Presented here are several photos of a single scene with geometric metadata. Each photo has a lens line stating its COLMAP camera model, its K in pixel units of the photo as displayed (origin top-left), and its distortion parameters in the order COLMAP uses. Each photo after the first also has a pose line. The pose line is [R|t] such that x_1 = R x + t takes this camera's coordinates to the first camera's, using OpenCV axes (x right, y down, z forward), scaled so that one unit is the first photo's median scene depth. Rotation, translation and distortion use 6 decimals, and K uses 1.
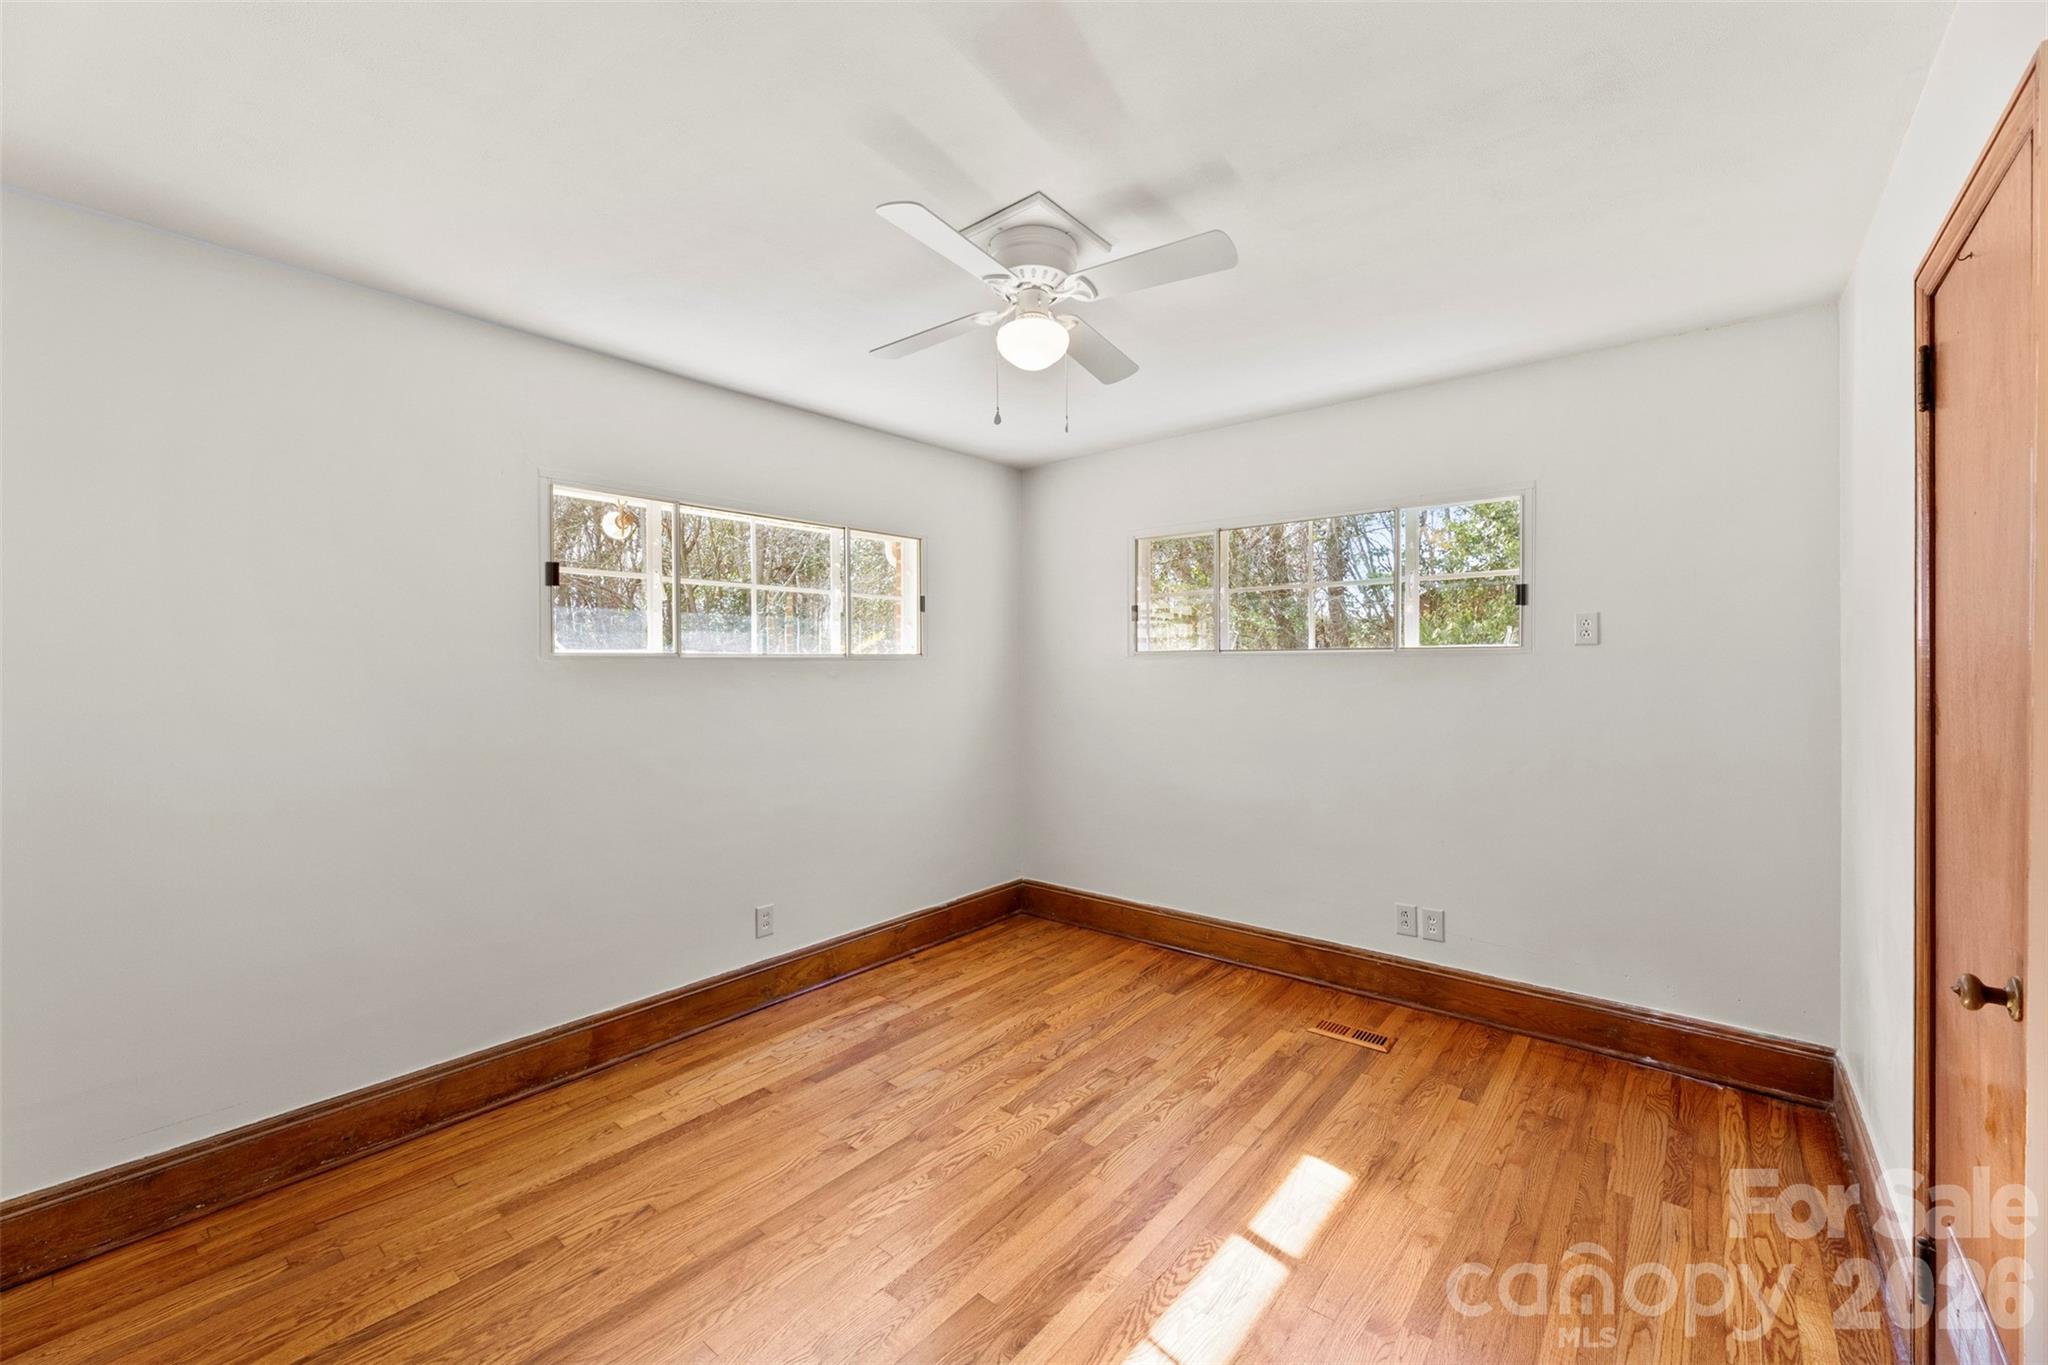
lens RADIAL K [[823.7, 0, 1023.6], [0, 823.7, 686.3], [0, 0, 1]] dist [0.002290, -0.000586]
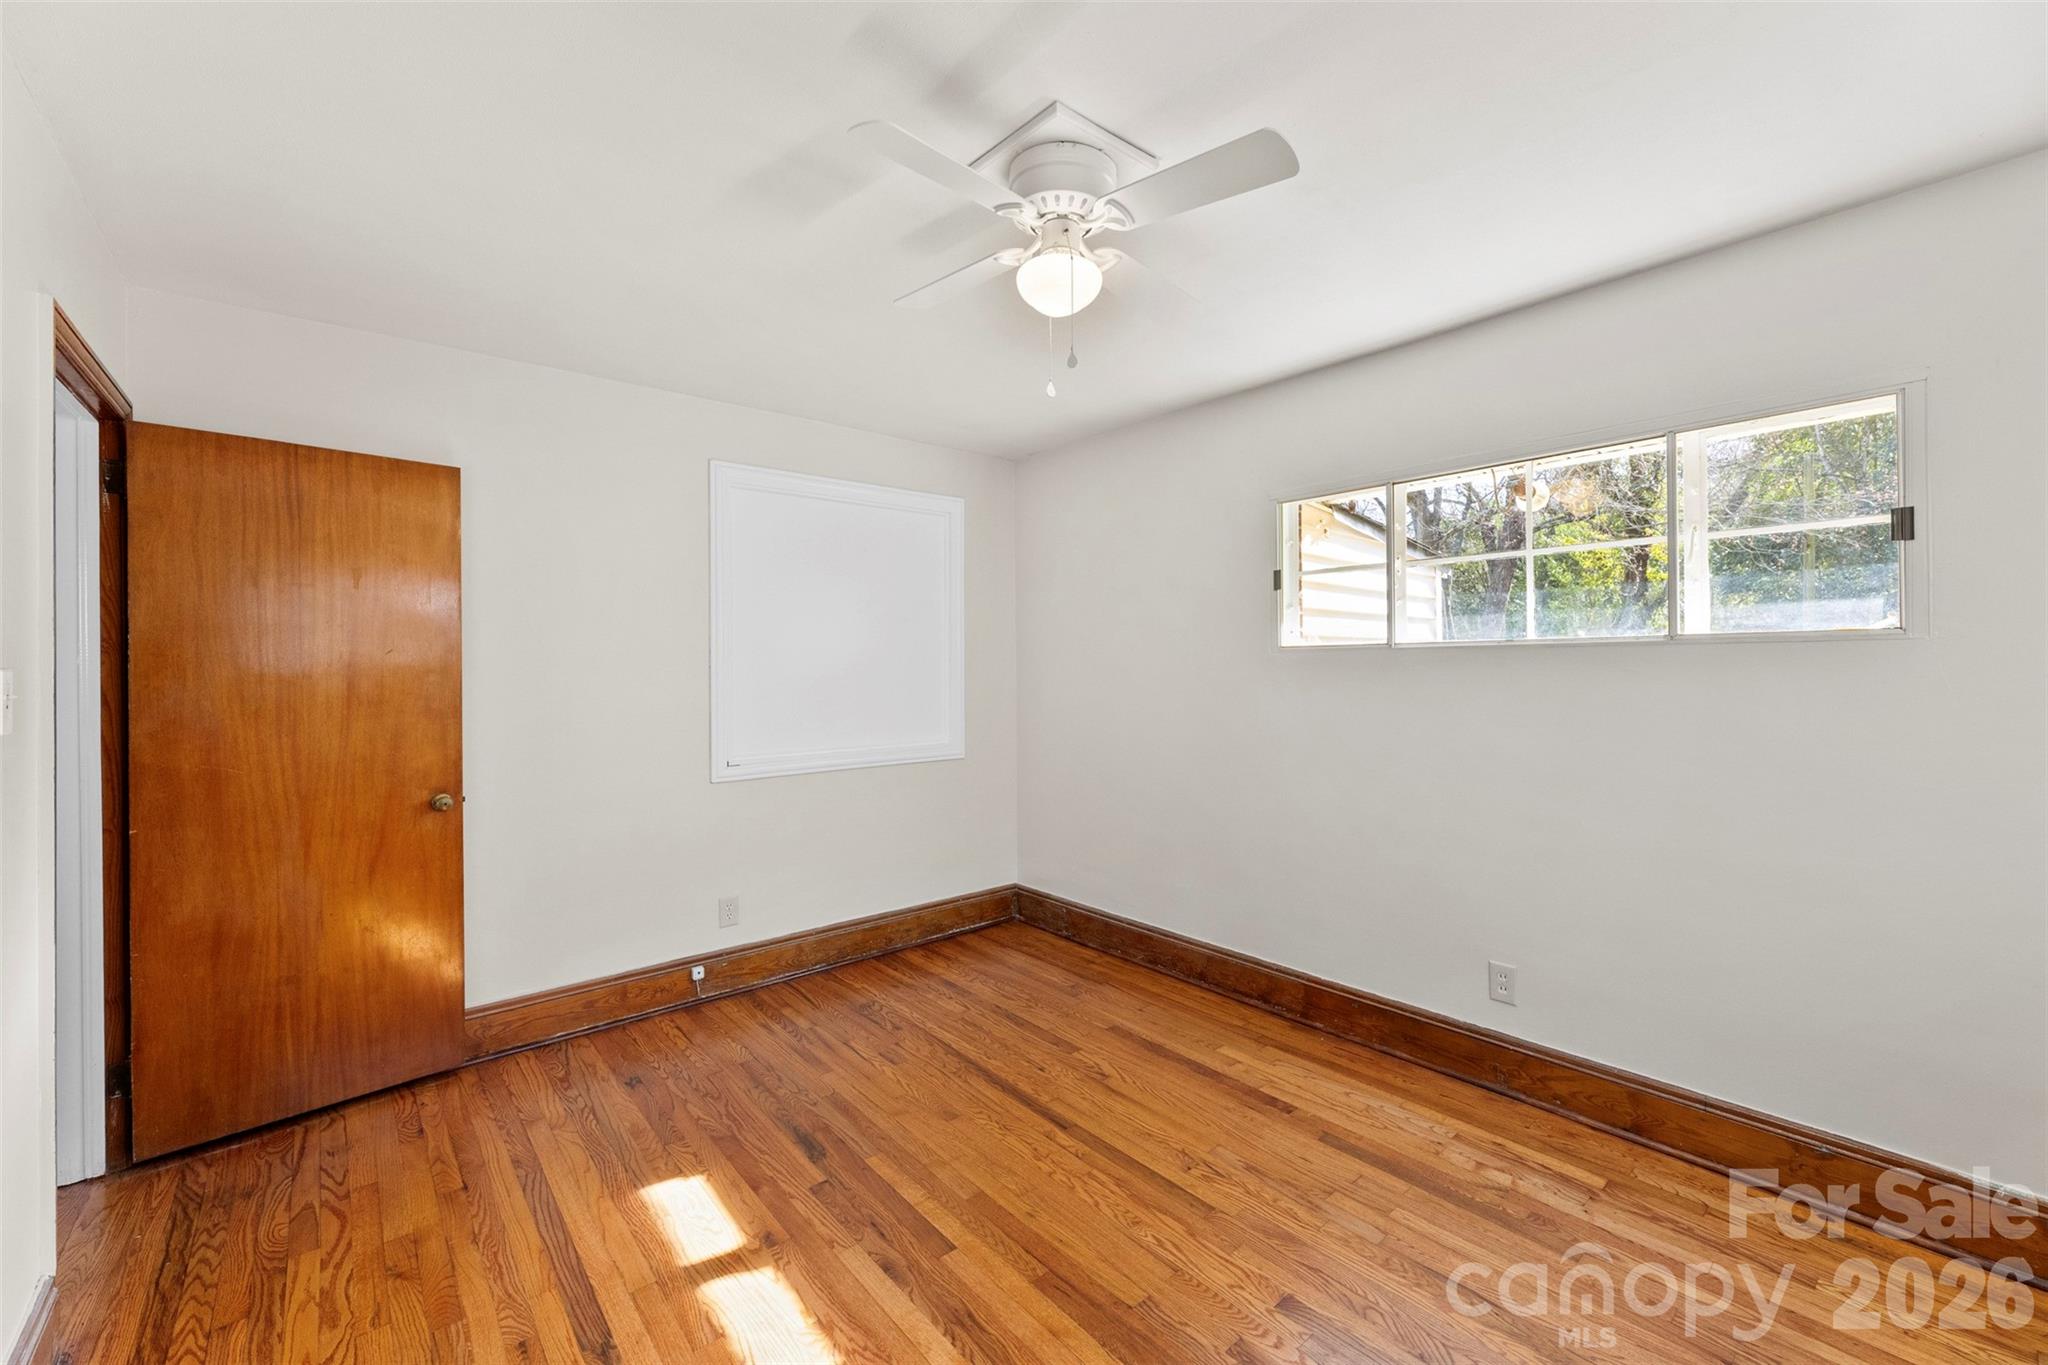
lens RADIAL K [[823.7, 0, 1019.7], [0, 823.7, 670.9], [0, 0, 1]] dist [0.002290, -0.000586]
pose [[-0.175811, 0.016723, -0.984282, 0.609227], [-0.013246, 0.999725, 0.019351, -0.022098], [0.984335, 0.016440, -0.175542, 0.786595]]
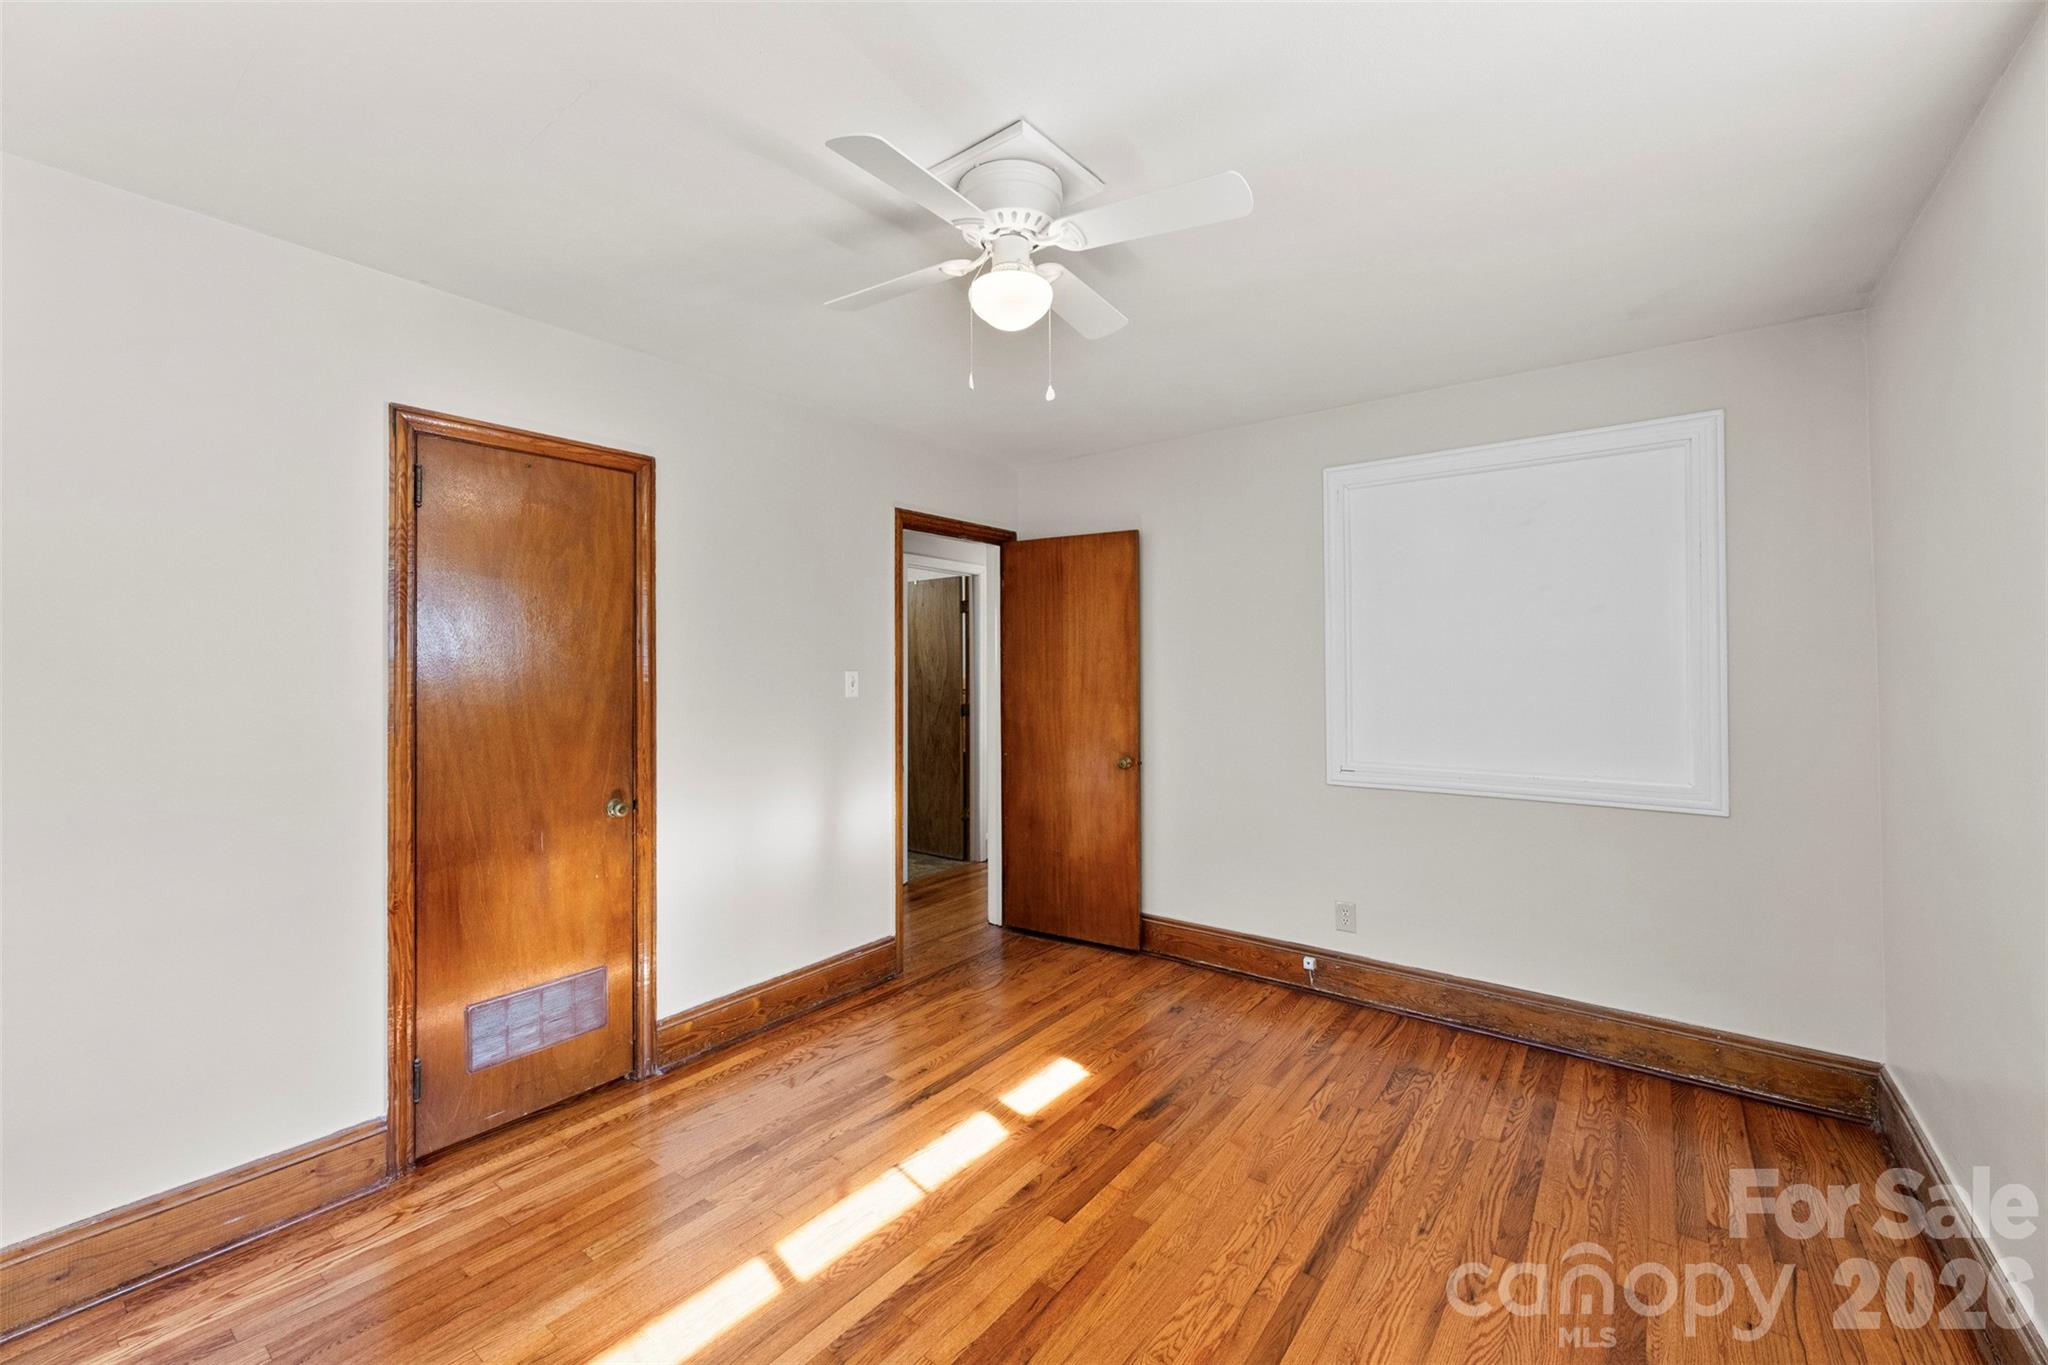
lens RADIAL K [[823.7, 0, 1024.1], [0, 823.7, 669.8], [0, 0, 1]] dist [0.002290, -0.000586]
pose [[-0.999193, 0.009763, -0.038954, 0.024061], [0.008858, 0.999689, 0.023330, -0.032127], [0.039169, 0.022966, -0.998969, 1.322760]]
